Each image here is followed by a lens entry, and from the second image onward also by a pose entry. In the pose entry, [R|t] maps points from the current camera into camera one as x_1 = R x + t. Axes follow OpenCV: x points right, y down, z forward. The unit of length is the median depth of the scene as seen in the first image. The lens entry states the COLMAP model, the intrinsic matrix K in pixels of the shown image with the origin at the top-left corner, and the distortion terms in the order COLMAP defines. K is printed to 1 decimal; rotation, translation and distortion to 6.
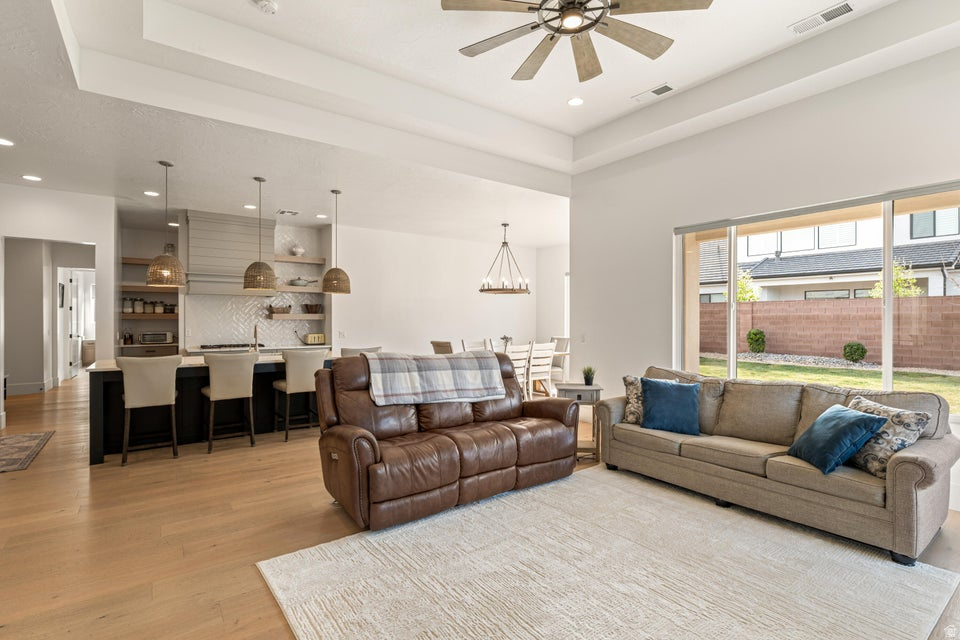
lens RADIAL K [[454.7, 0, 480.0], [0, 454.7, 320.0], [0, 0, 1]] dist [0.001074, 0.000135]
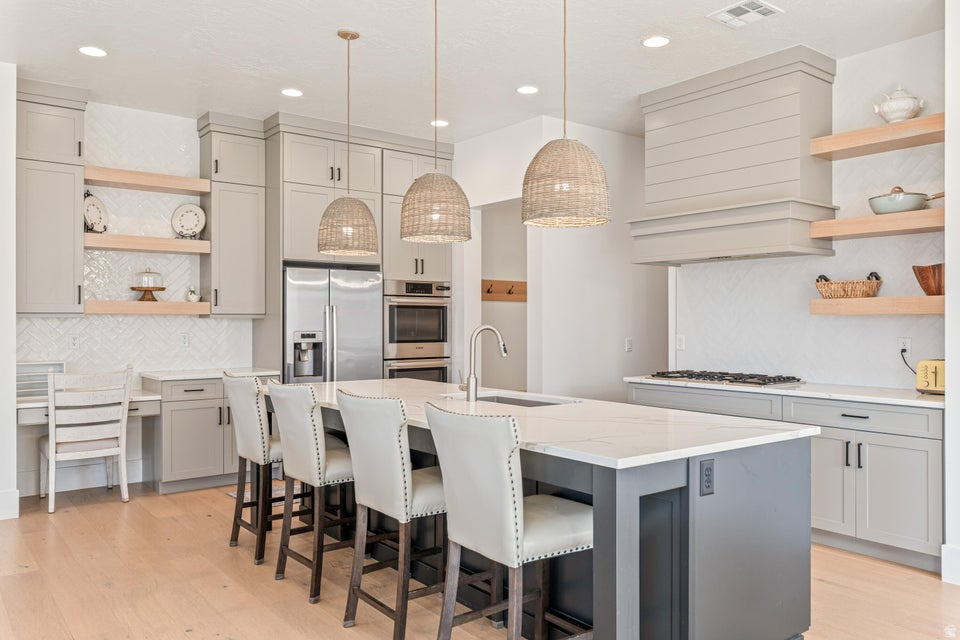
lens RADIAL K [[732.5, 0, 480.0], [0, 732.5, 320.0], [0, 0, 1]] dist [-0.002020, 0.001728]
pose [[0.035674, -0.005720, -0.999347, 0.136868], [-0.003256, 0.999978, -0.005839, 0.007975], [0.999358, 0.003462, 0.035655, 0.742854]]
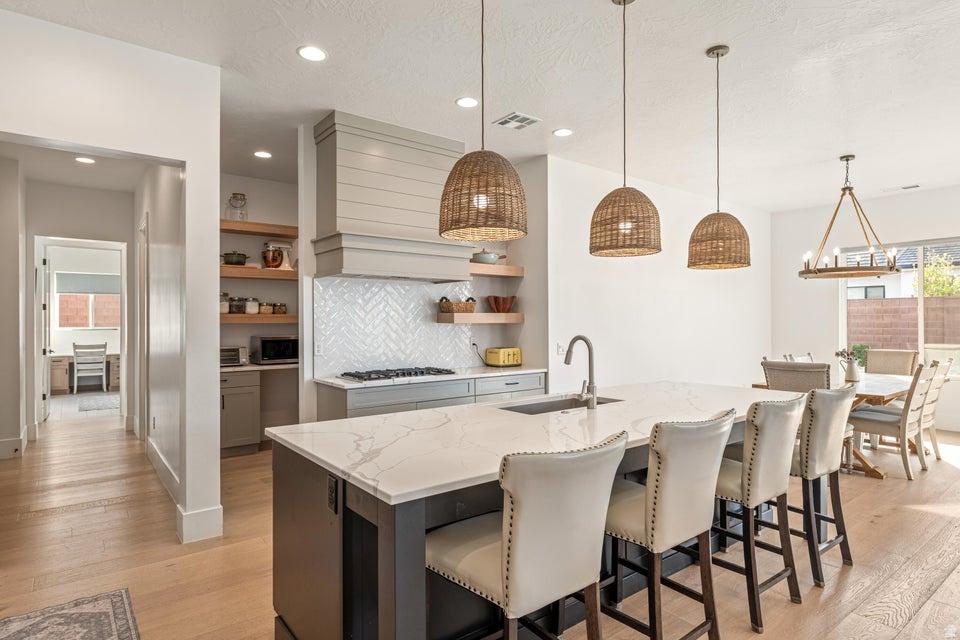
lens RADIAL K [[529.2, 0, 480.0], [0, 529.2, 320.0], [0, 0, 1]] dist [0.002492, 0.000761]
pose [[0.999485, -0.004310, 0.031796, -0.463935], [0.004461, 0.999979, -0.004689, -0.001856], [-0.031775, 0.004828, 0.999483, 0.367875]]
